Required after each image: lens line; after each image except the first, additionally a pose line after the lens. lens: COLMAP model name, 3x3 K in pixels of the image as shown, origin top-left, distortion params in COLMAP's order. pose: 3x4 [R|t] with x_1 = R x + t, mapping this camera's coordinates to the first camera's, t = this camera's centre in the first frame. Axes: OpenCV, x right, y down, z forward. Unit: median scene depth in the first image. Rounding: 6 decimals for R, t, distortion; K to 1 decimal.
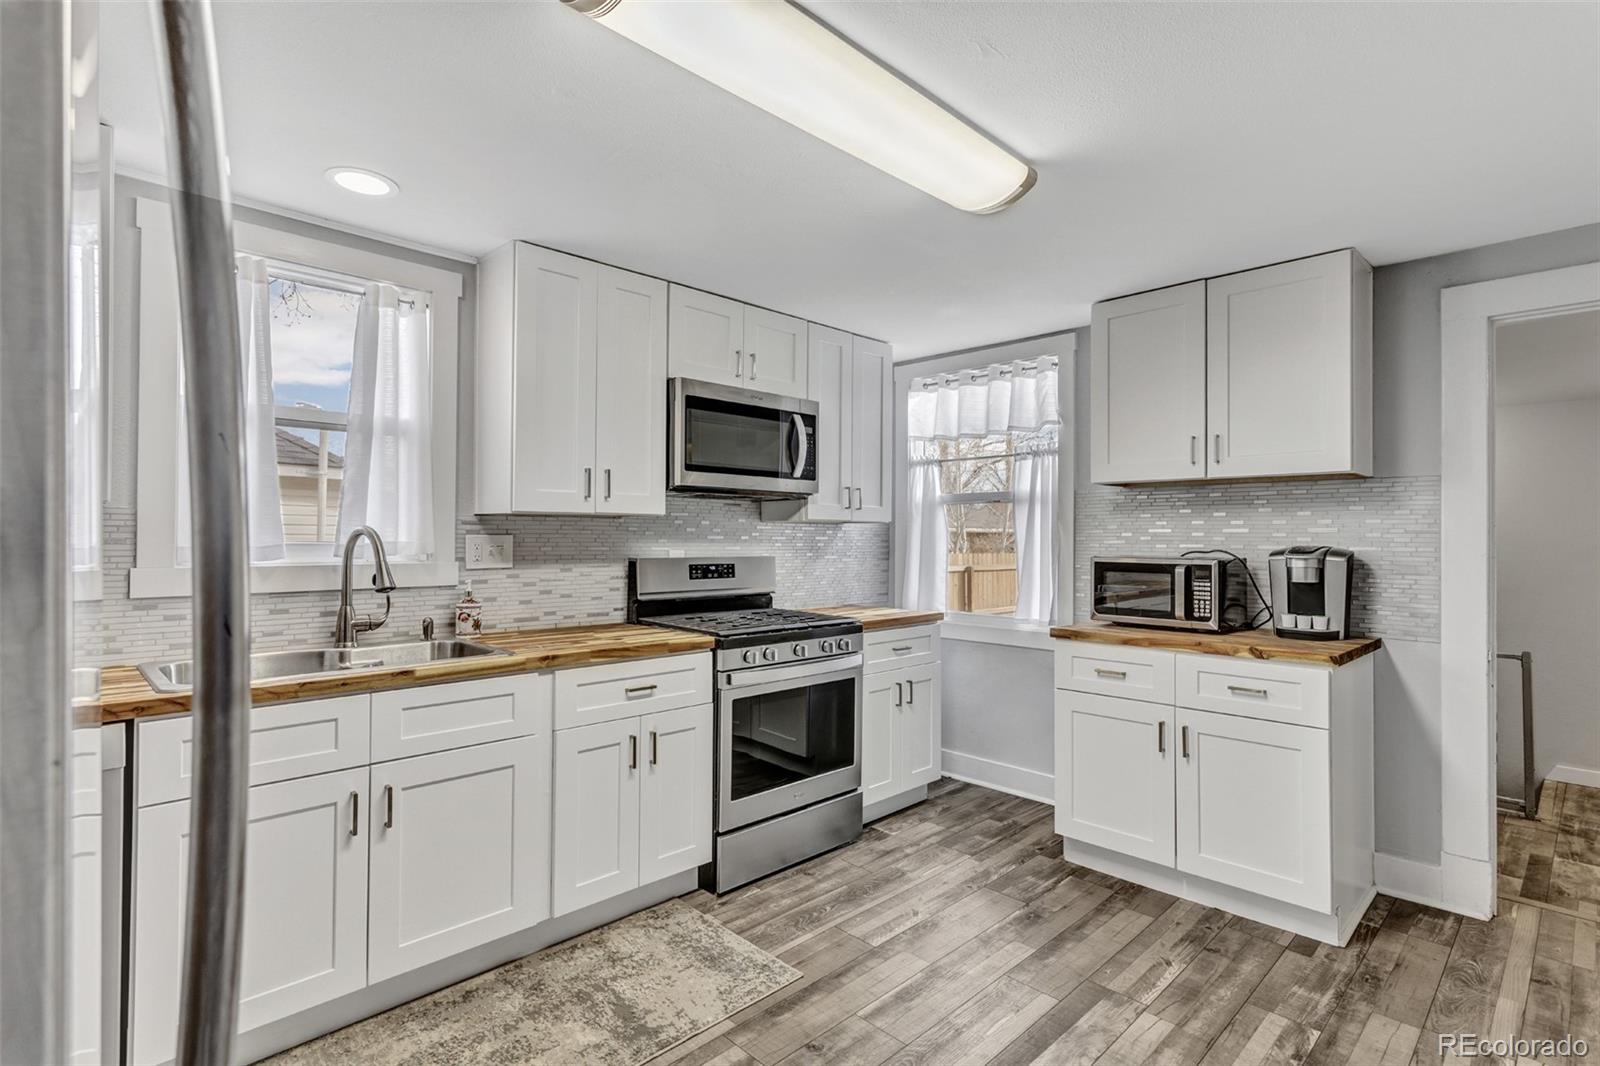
lens RADIAL K [[774.4, 0, 803.7], [0, 774.4, 532.6], [0, 0, 1]] dist [0.005078, 0.001763]
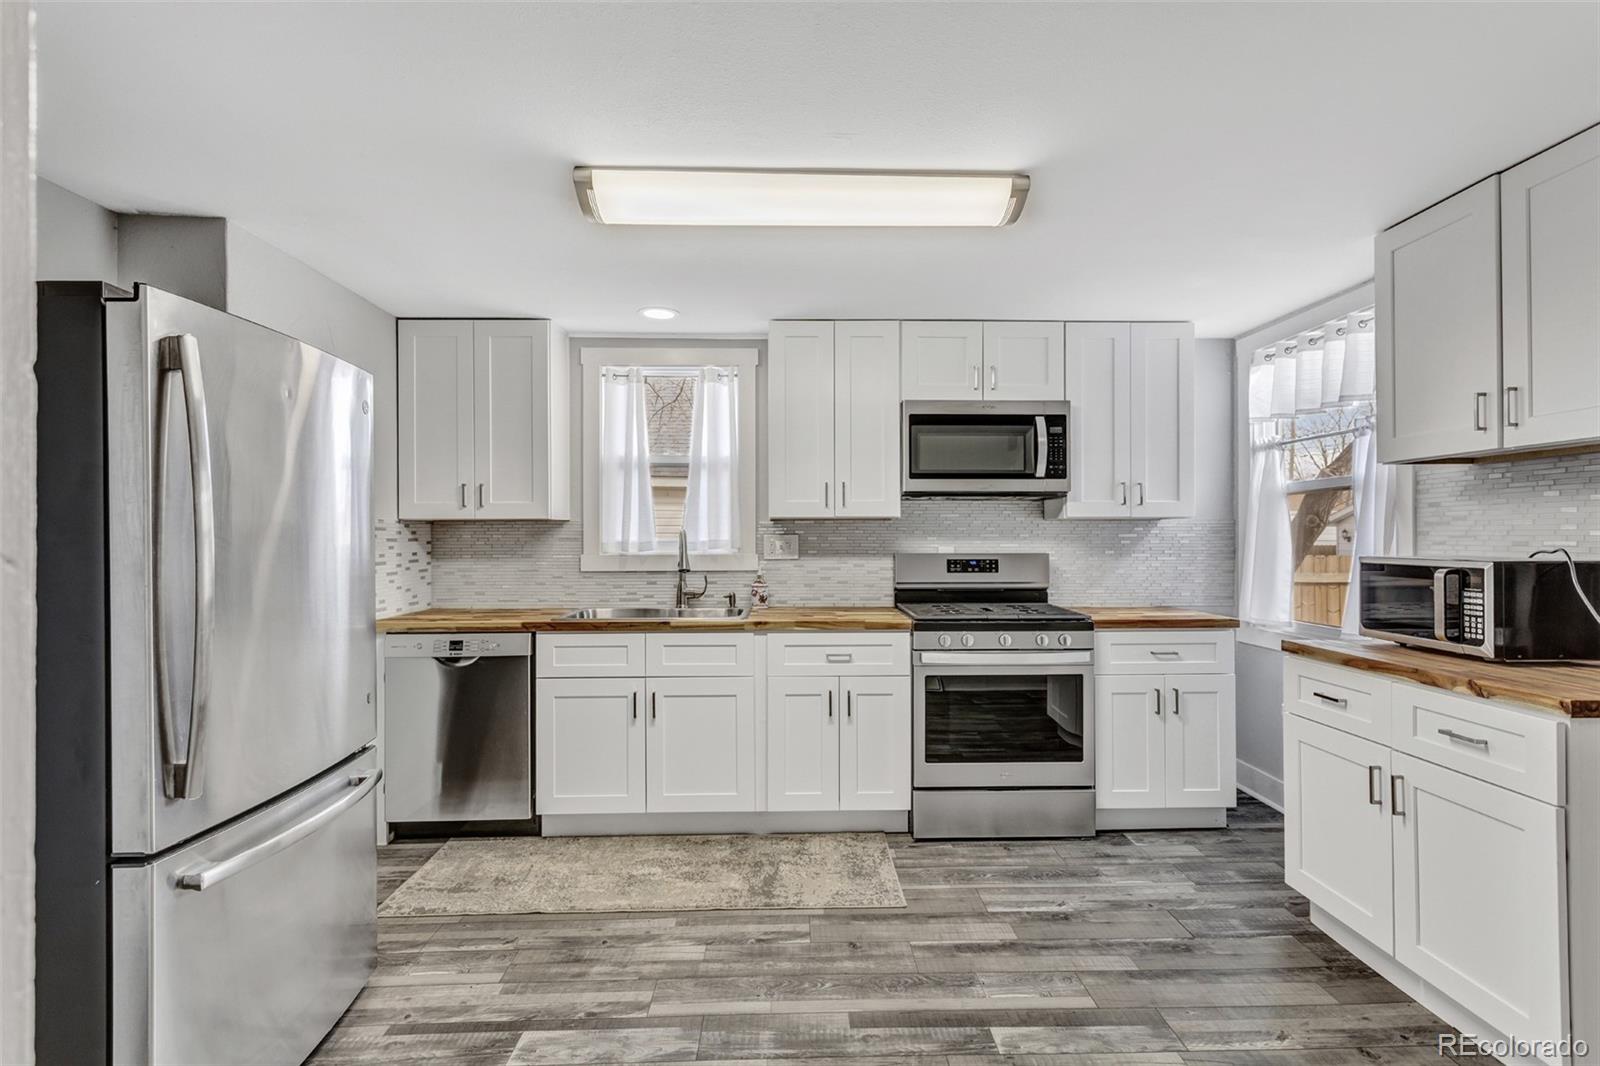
lens RADIAL K [[774.4, 0, 805.9], [0, 774.4, 536.1], [0, 0, 1]] dist [0.005078, 0.001763]
pose [[0.734187, -0.005753, -0.678923, 0.548597], [0.009717, 0.999951, 0.002035, 0.003188], [0.678877, -0.008092, 0.734207, 0.028695]]
